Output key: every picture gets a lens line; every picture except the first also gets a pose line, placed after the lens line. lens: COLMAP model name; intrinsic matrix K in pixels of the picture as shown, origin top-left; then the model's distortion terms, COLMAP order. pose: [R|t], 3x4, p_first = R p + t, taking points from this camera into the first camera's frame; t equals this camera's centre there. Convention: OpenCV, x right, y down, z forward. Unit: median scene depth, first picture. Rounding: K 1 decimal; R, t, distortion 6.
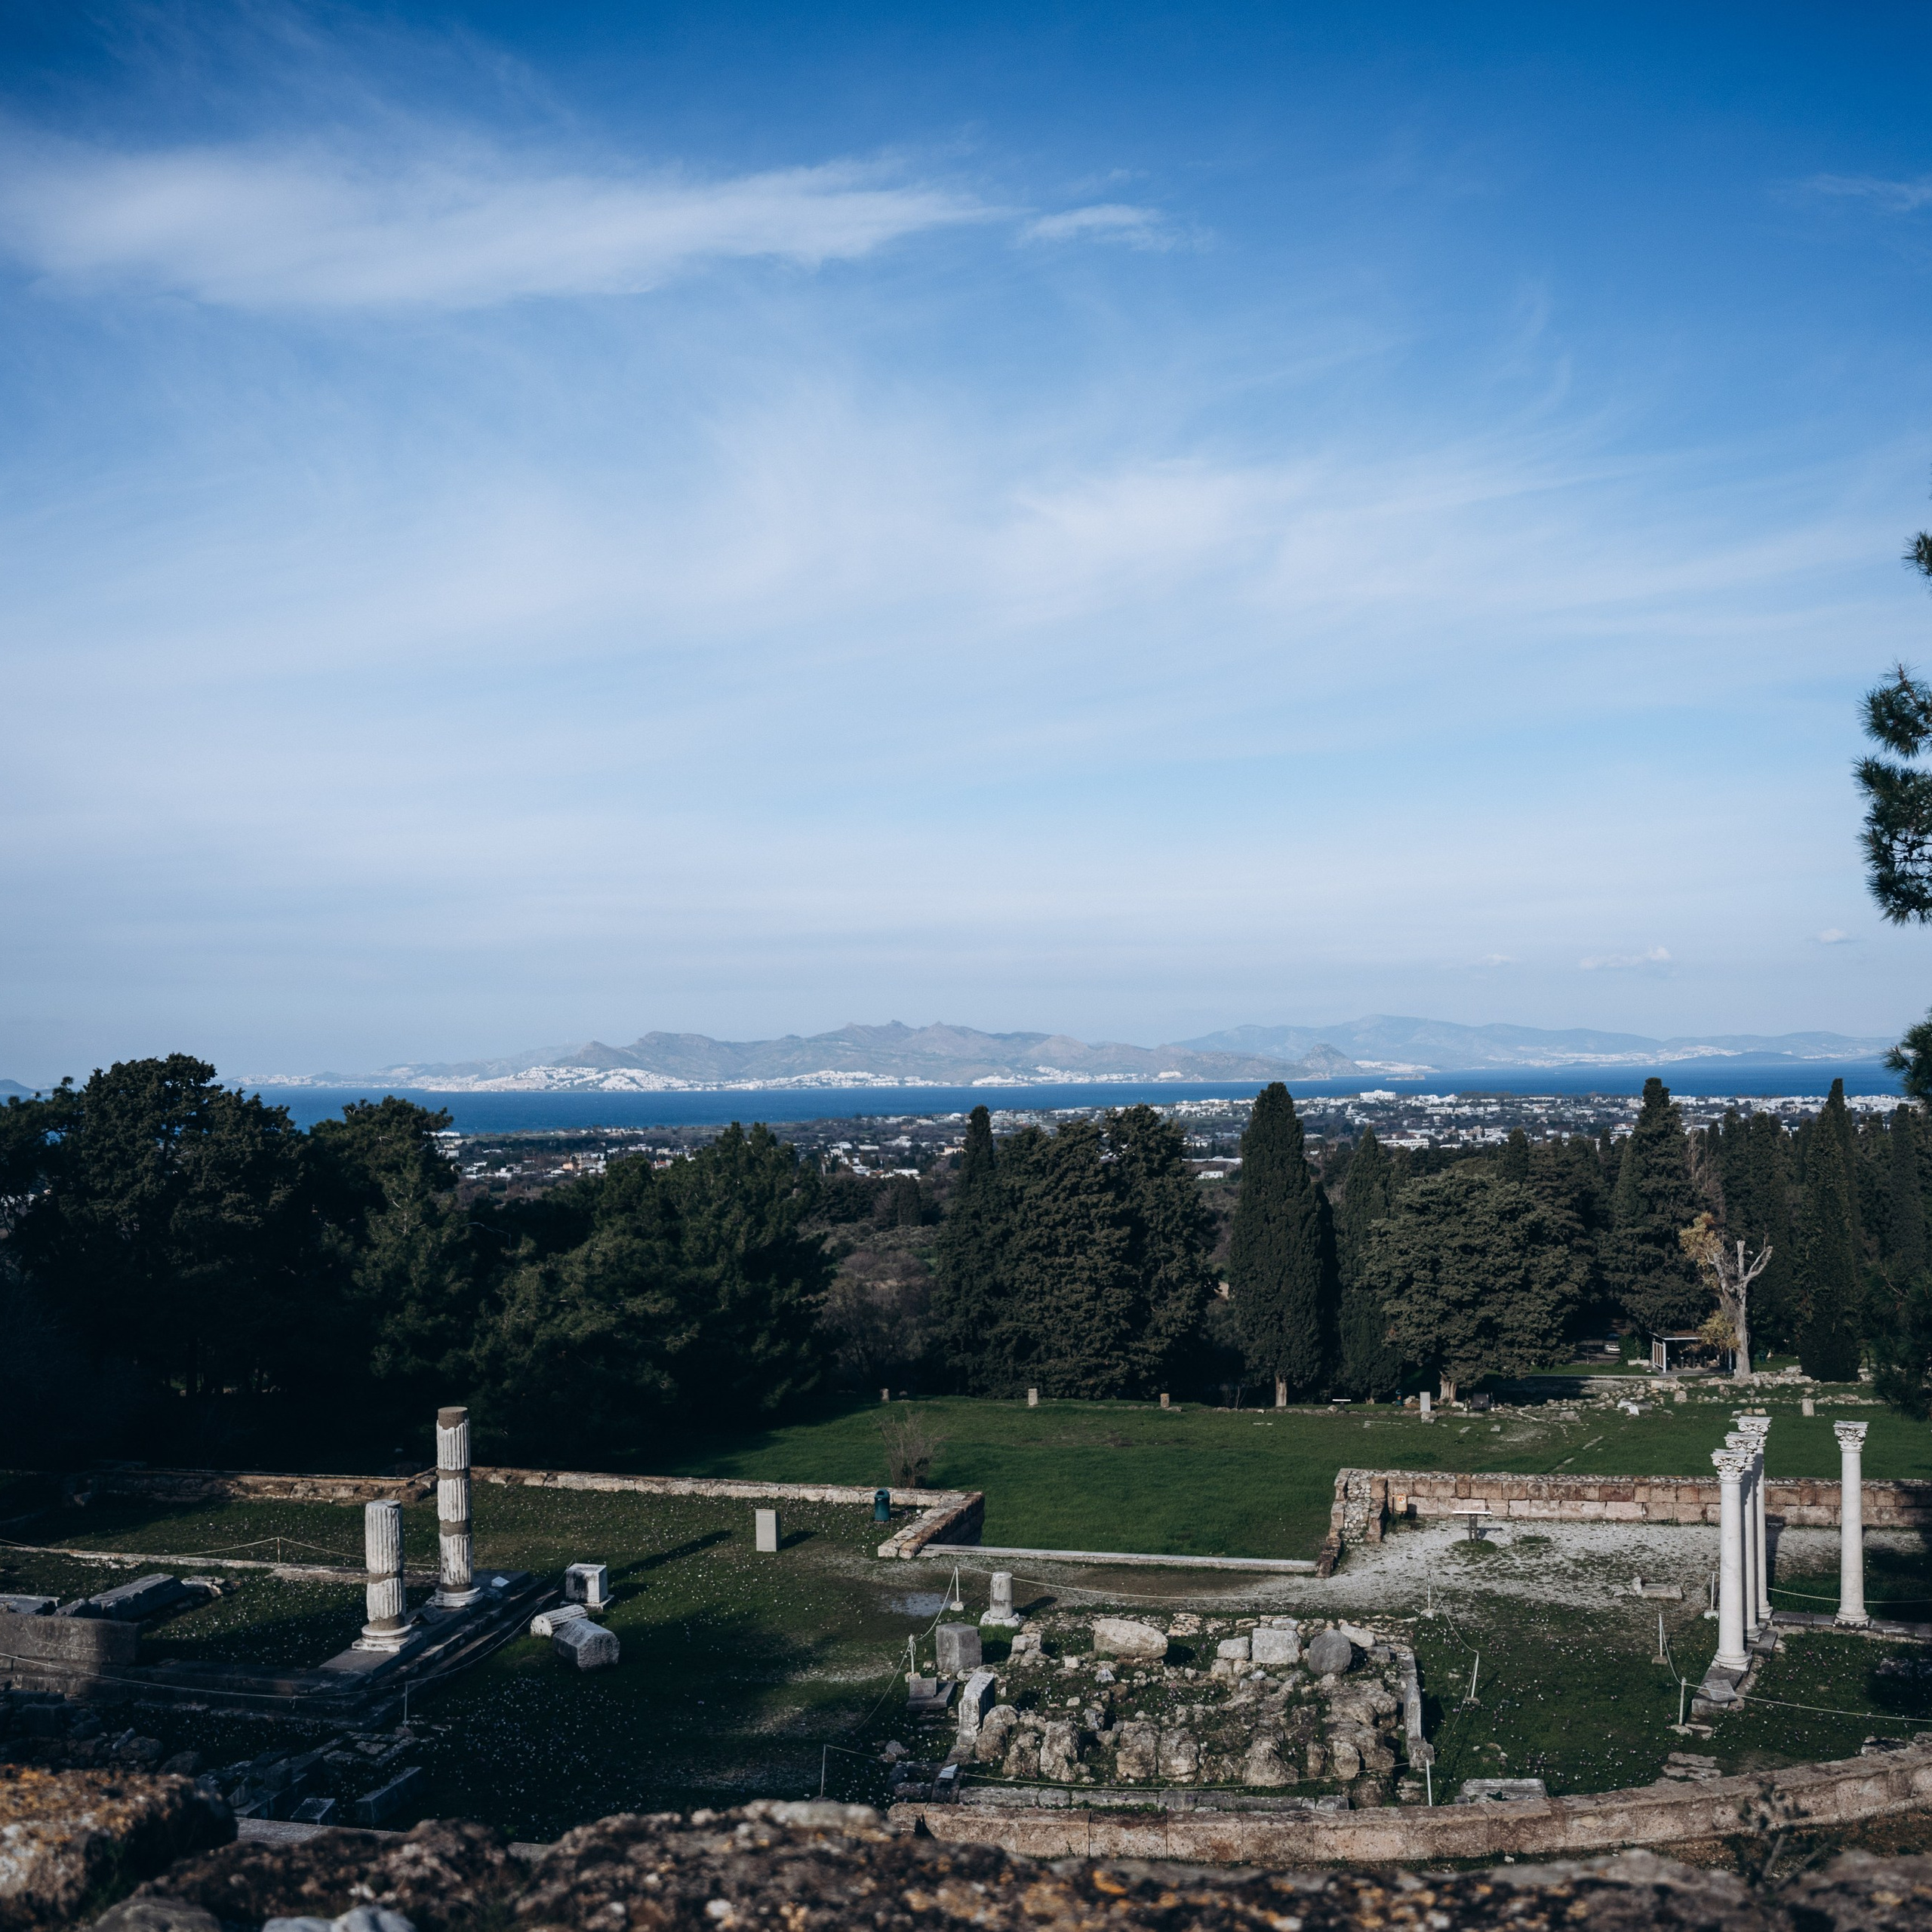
lens RADIAL K [[2104.9, 0, 954.8], [0, 2104.9, 961.0], [0, 0, 1]] dist [-0.150767, 0.000000]
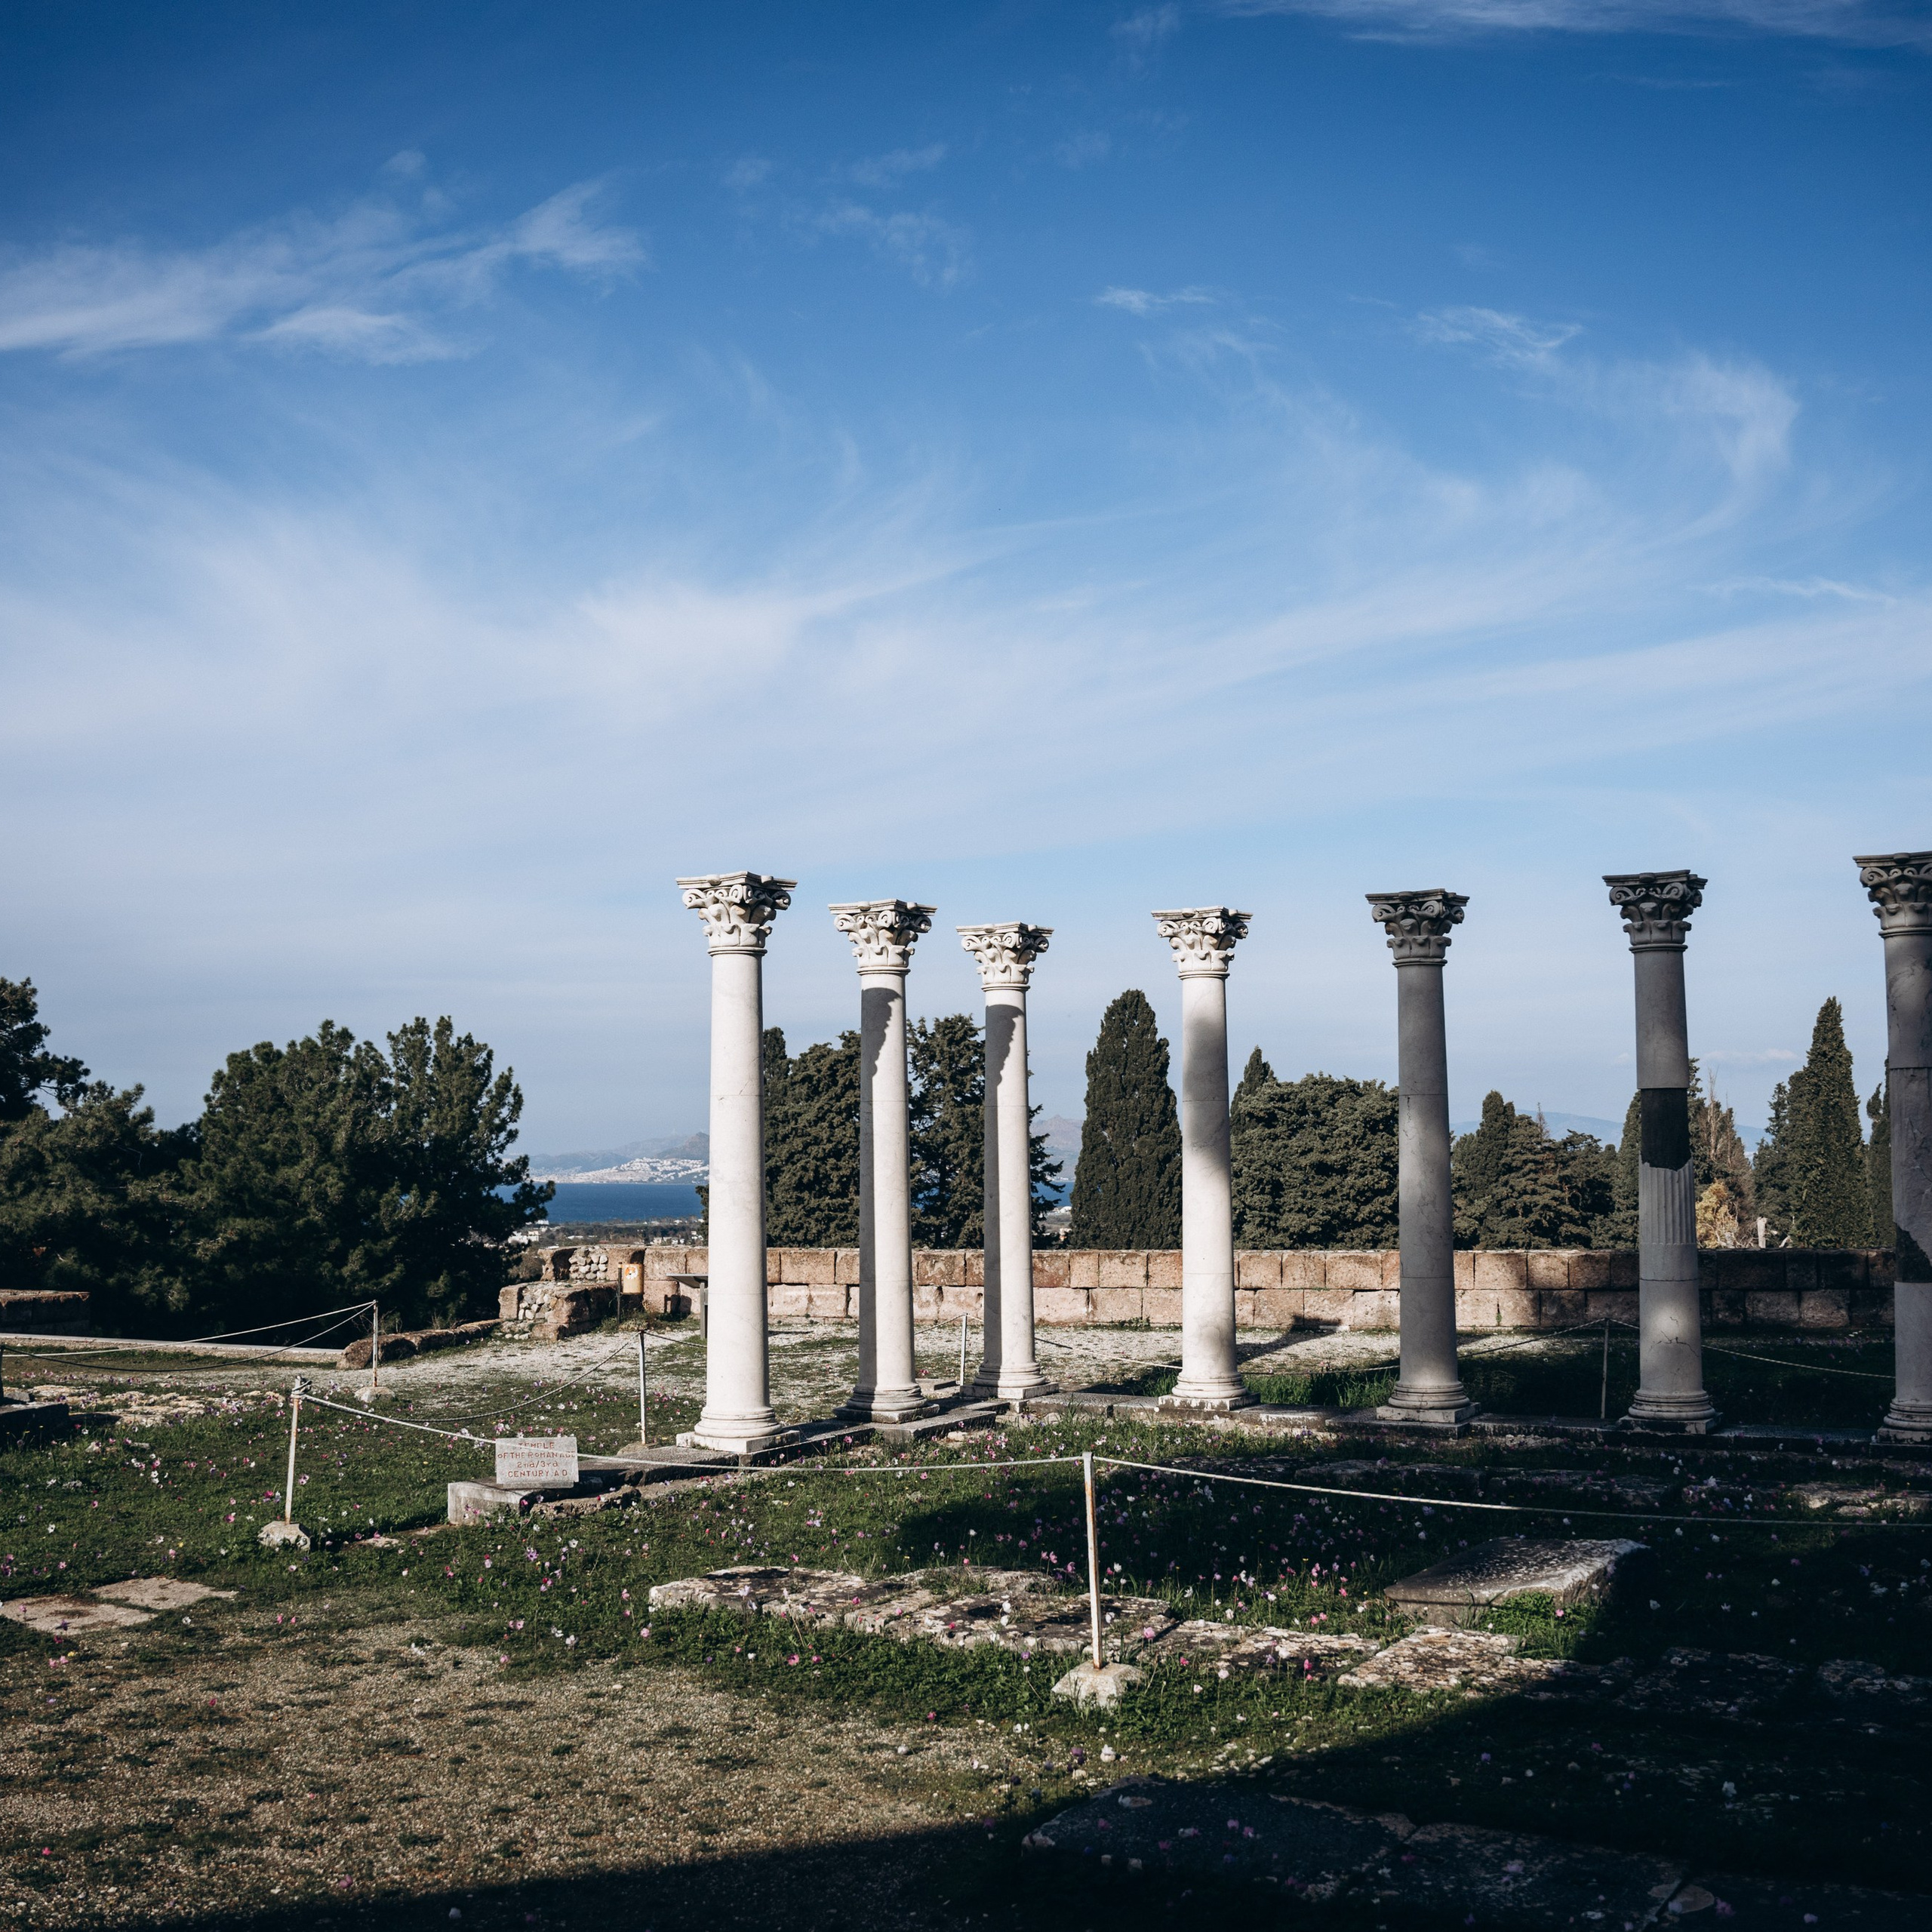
lens RADIAL K [[2104.9, 0, 976.3], [0, 2104.9, 975.9], [0, 0, 1]] dist [-0.150767, 0.000000]
pose [[0.997580, -0.001154, -0.069512, 0.159457], [-0.002394, 0.998699, -0.050933, 0.098634], [0.069480, 0.050976, 0.996280, 0.218232]]
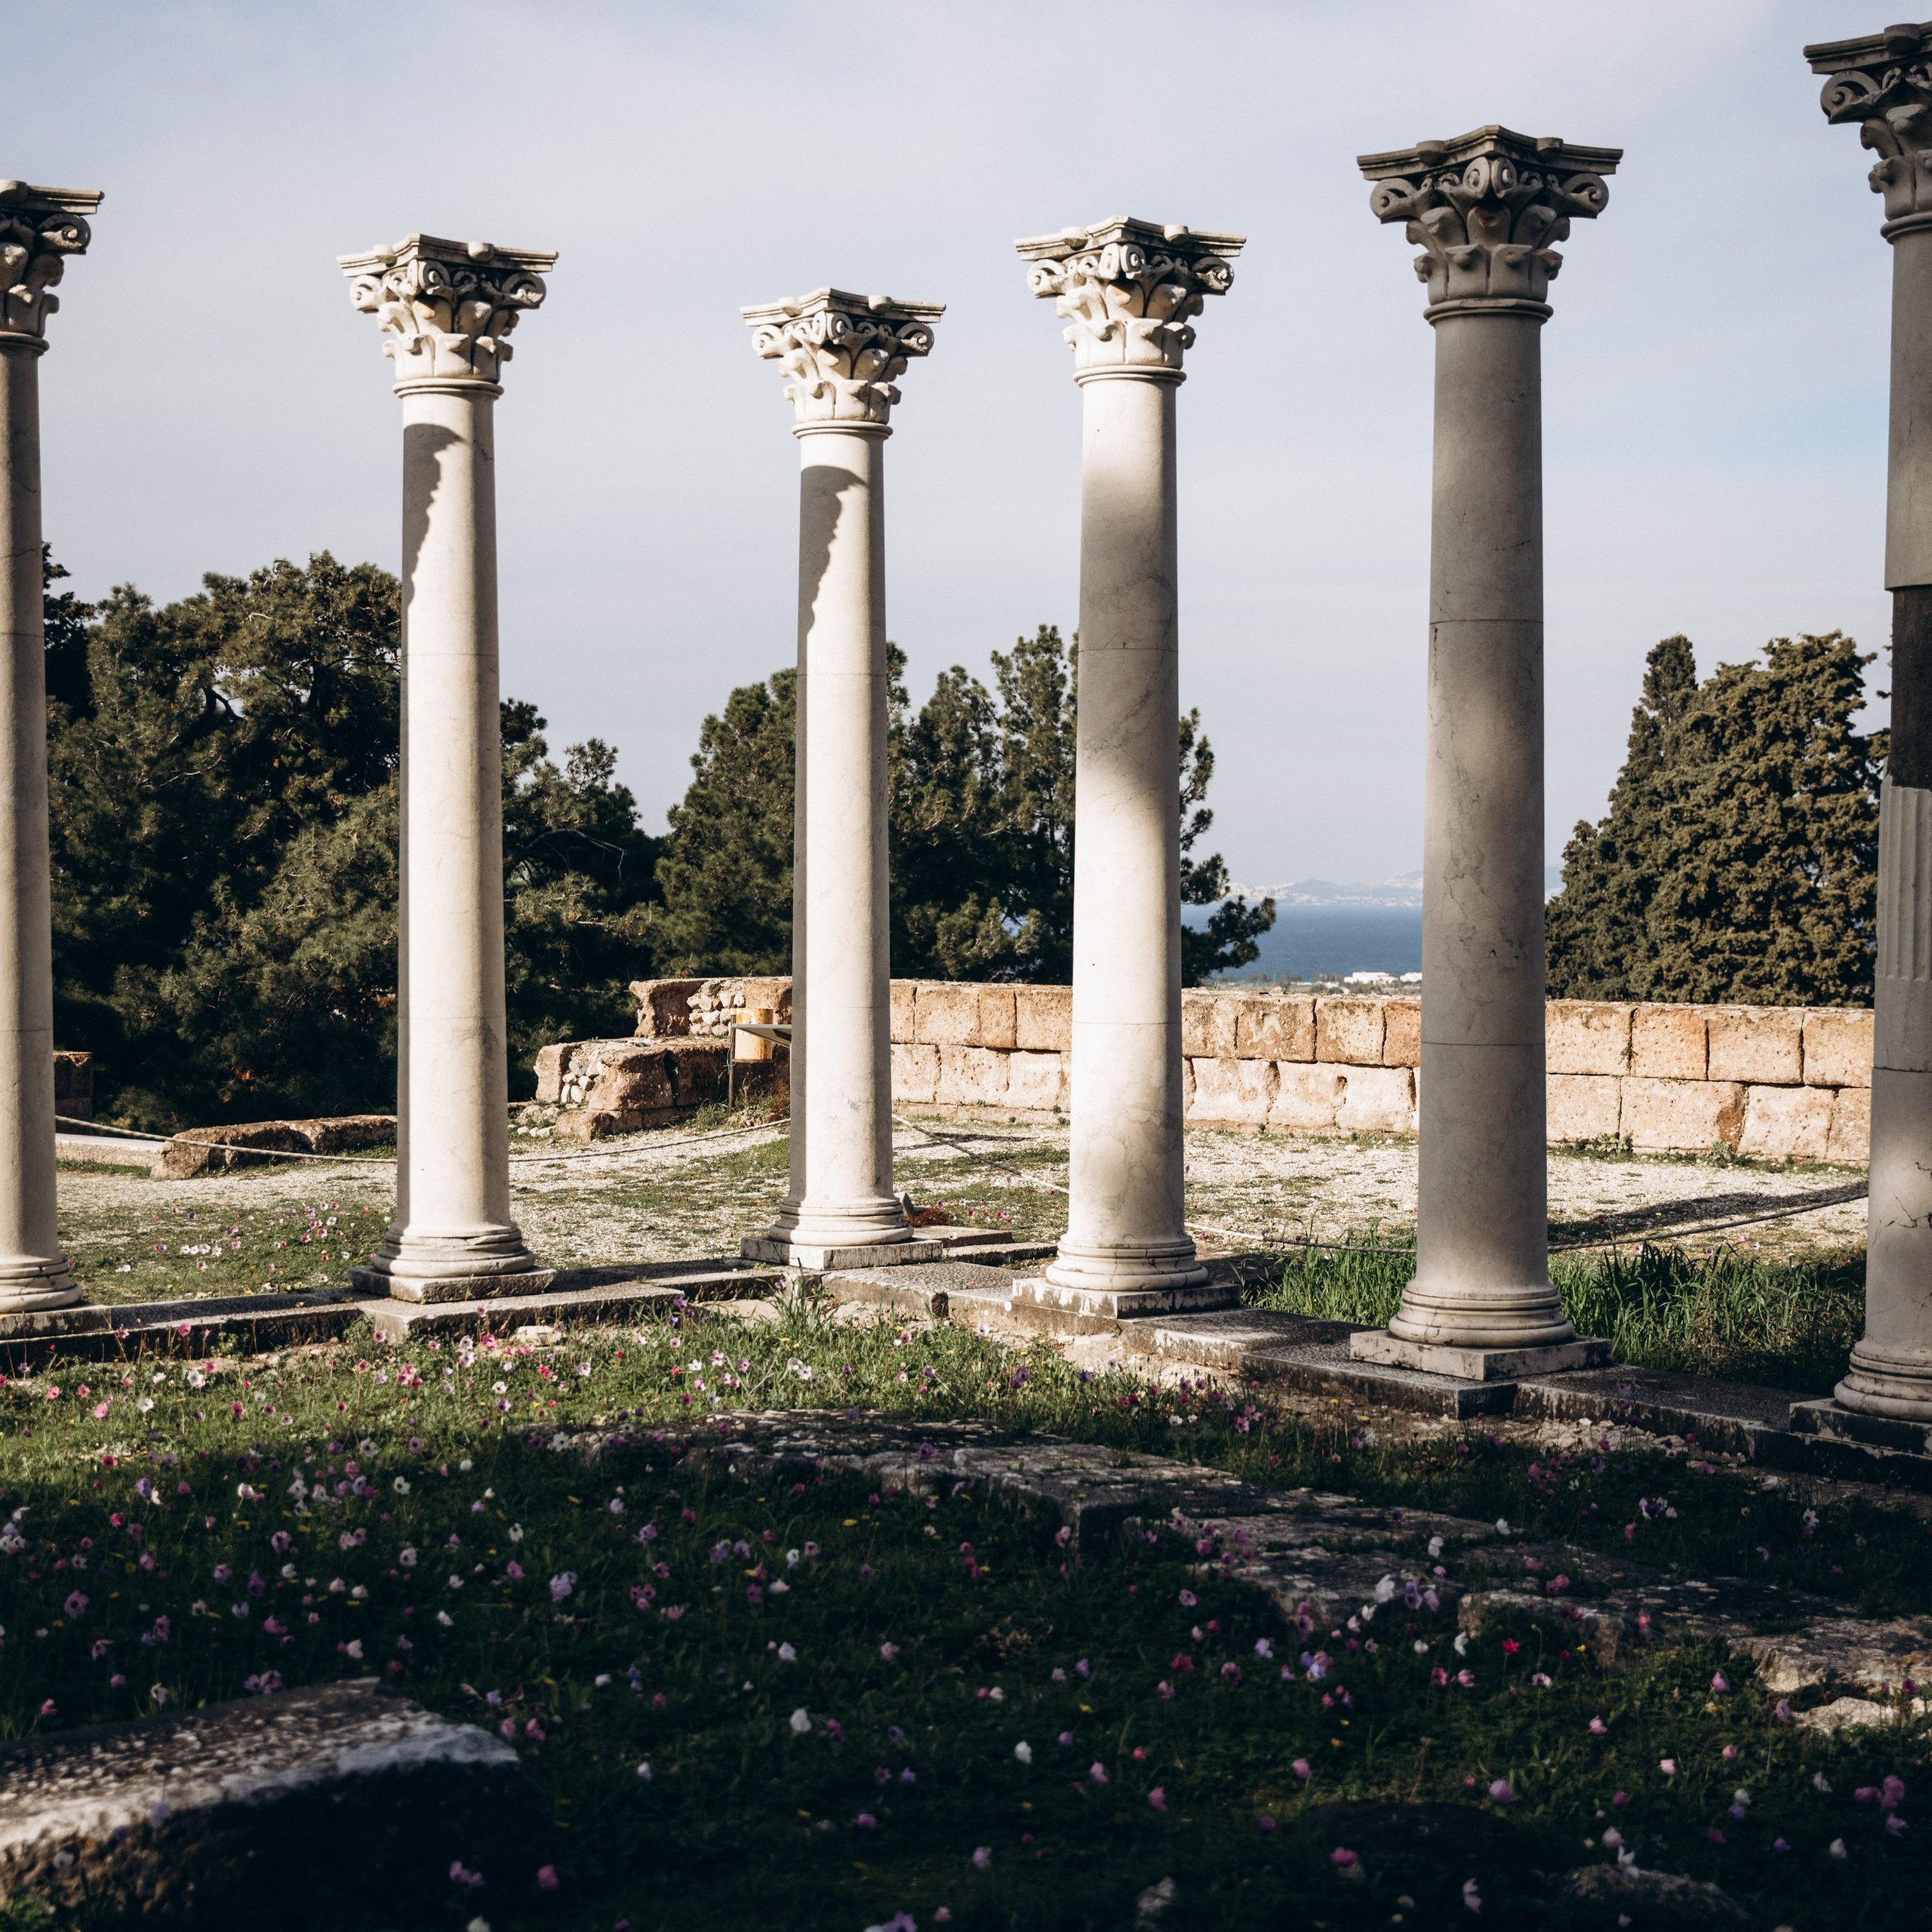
lens RADIAL K [[3424.0, 0, 968.4], [0, 3424.0, 965.6], [0, 0, 1]] dist [0.032813, 0.000000]
pose [[0.907087, 0.025971, -0.420141, 0.210191], [0.000313, 0.998053, 0.062371, 0.103315], [0.420943, -0.056707, 0.905313, 0.265747]]
